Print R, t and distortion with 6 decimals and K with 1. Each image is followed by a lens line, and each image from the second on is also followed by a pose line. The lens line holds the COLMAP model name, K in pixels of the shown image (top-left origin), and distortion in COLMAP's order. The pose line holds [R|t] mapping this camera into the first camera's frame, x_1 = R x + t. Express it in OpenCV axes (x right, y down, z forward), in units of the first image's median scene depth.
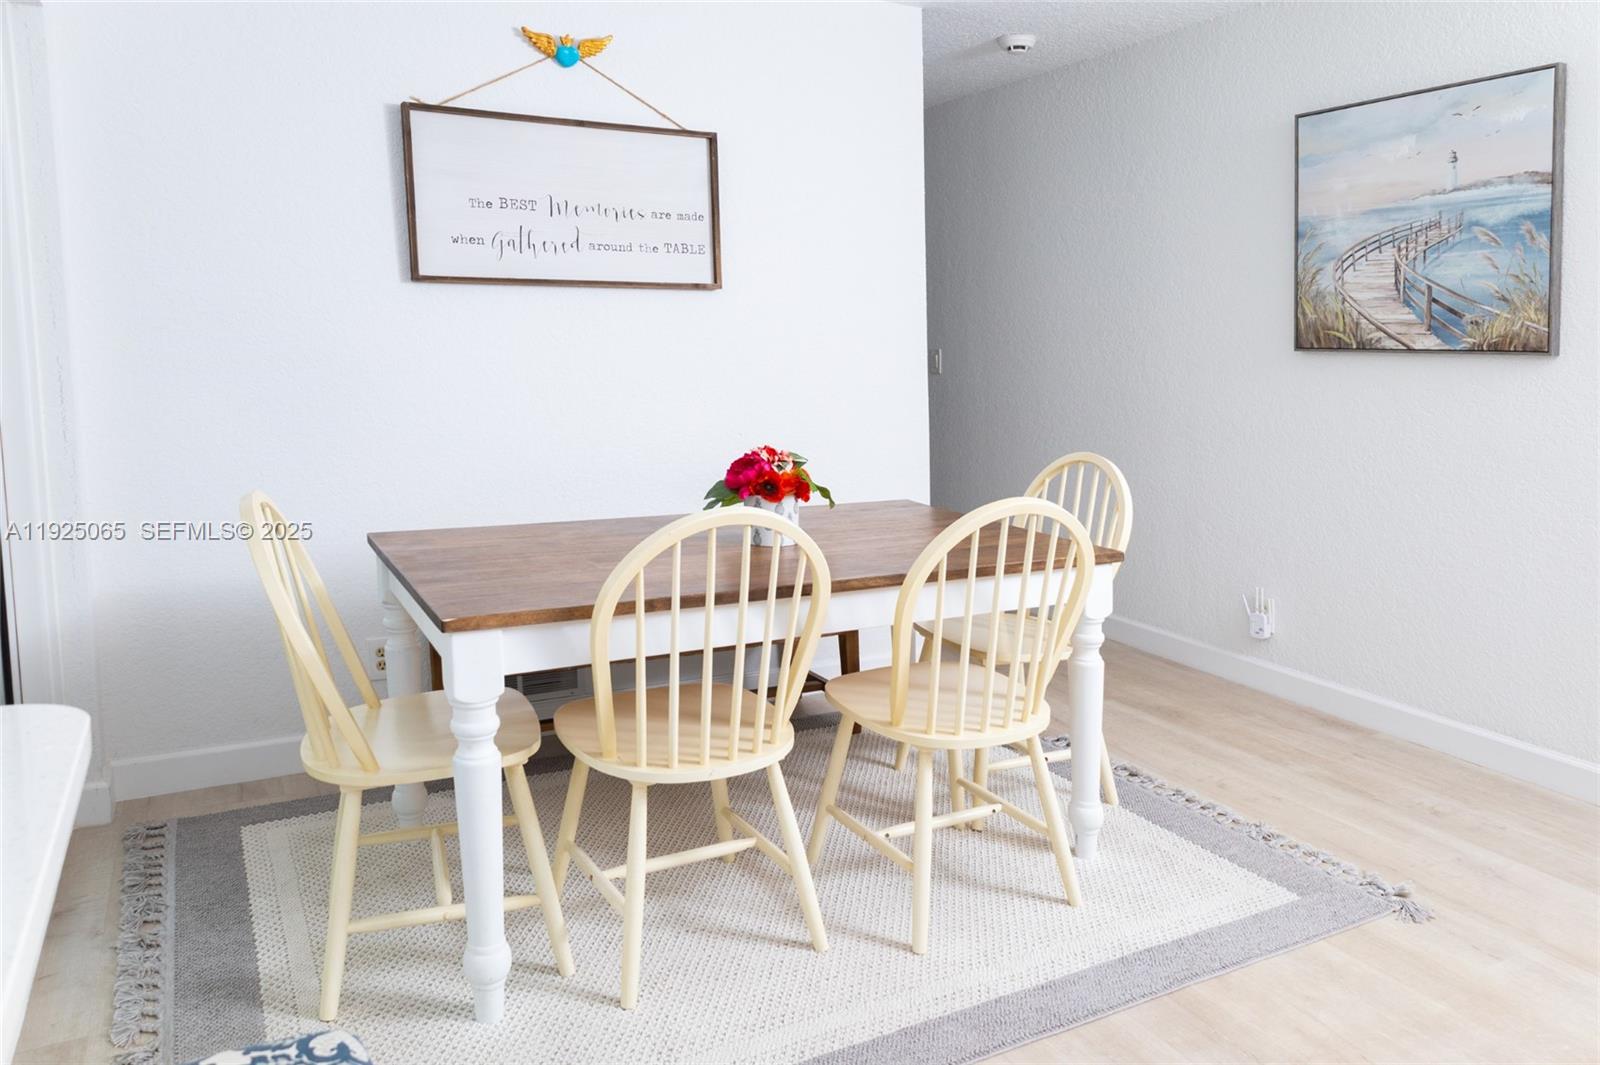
lens RADIAL K [[1121.5, 0, 798.3], [0, 1121.5, 434.5], [0, 0, 1]] dist [-0.000699, 0.002789]
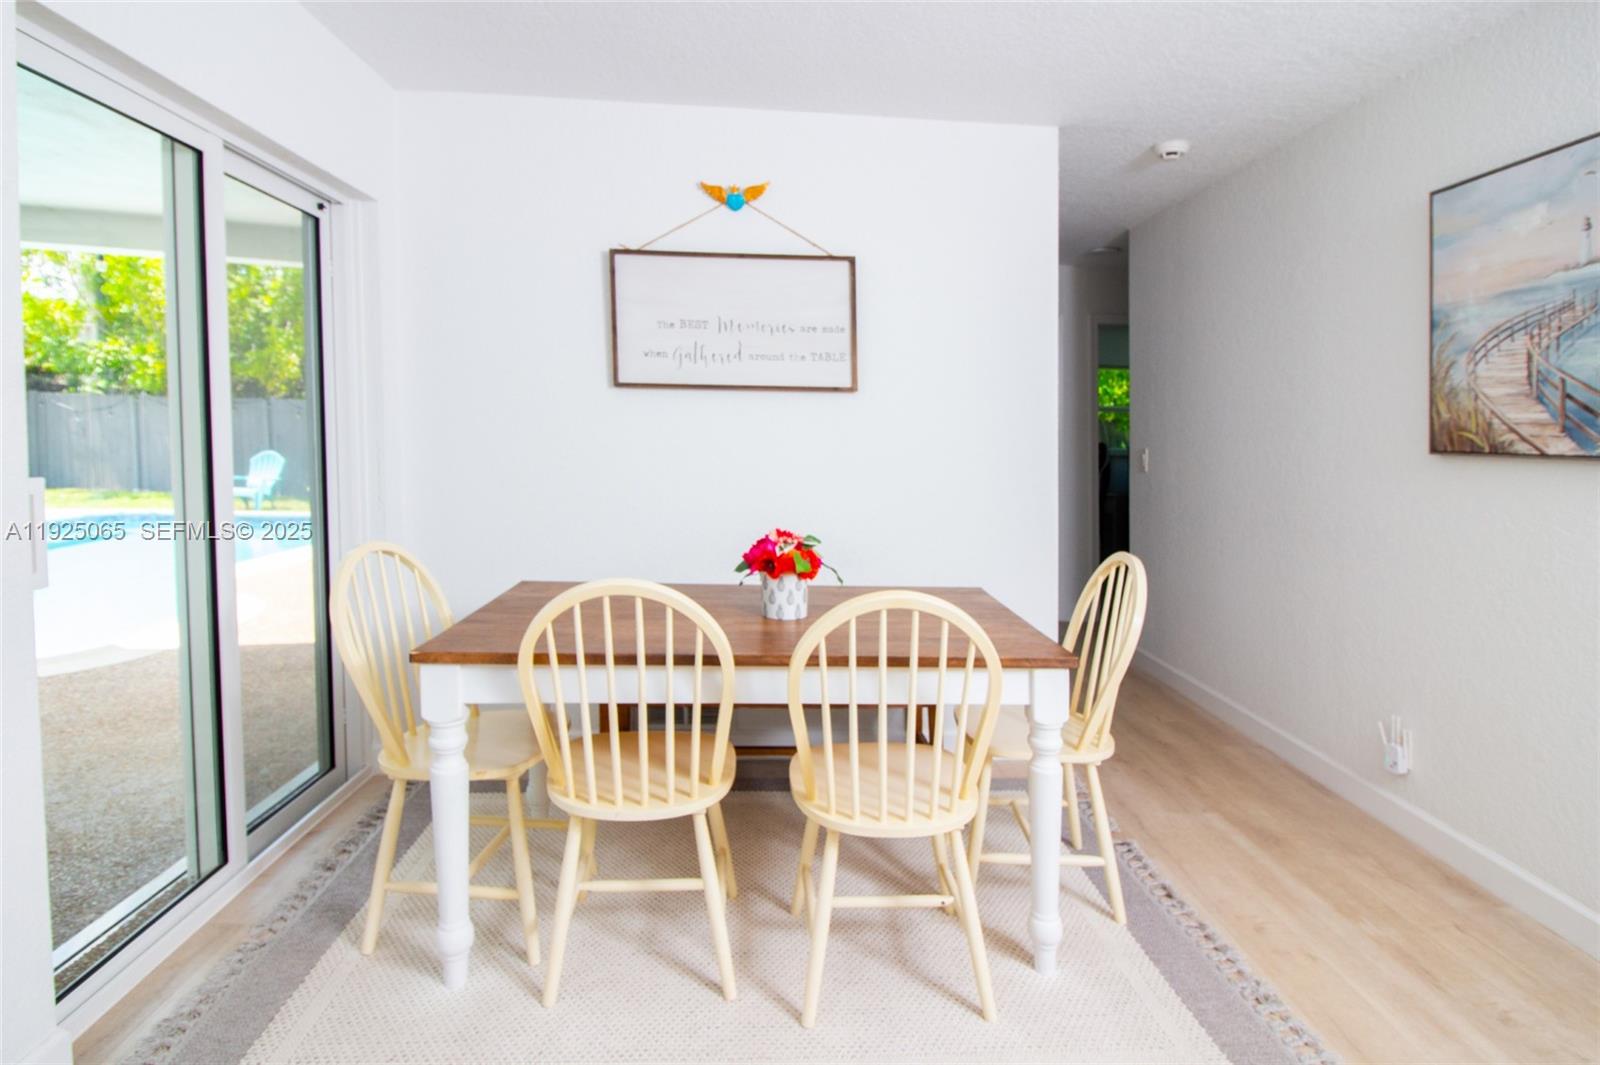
lens RADIAL K [[914.8, 0, 849.0], [0, 914.8, 480.9], [0, 0, 1]] dist [0.021948, -0.025470]
pose [[0.914386, 0.031354, -0.403628, 0.344581], [-0.046397, 0.998543, -0.027541, -0.012923], [0.402176, 0.043911, 0.914509, 0.160261]]
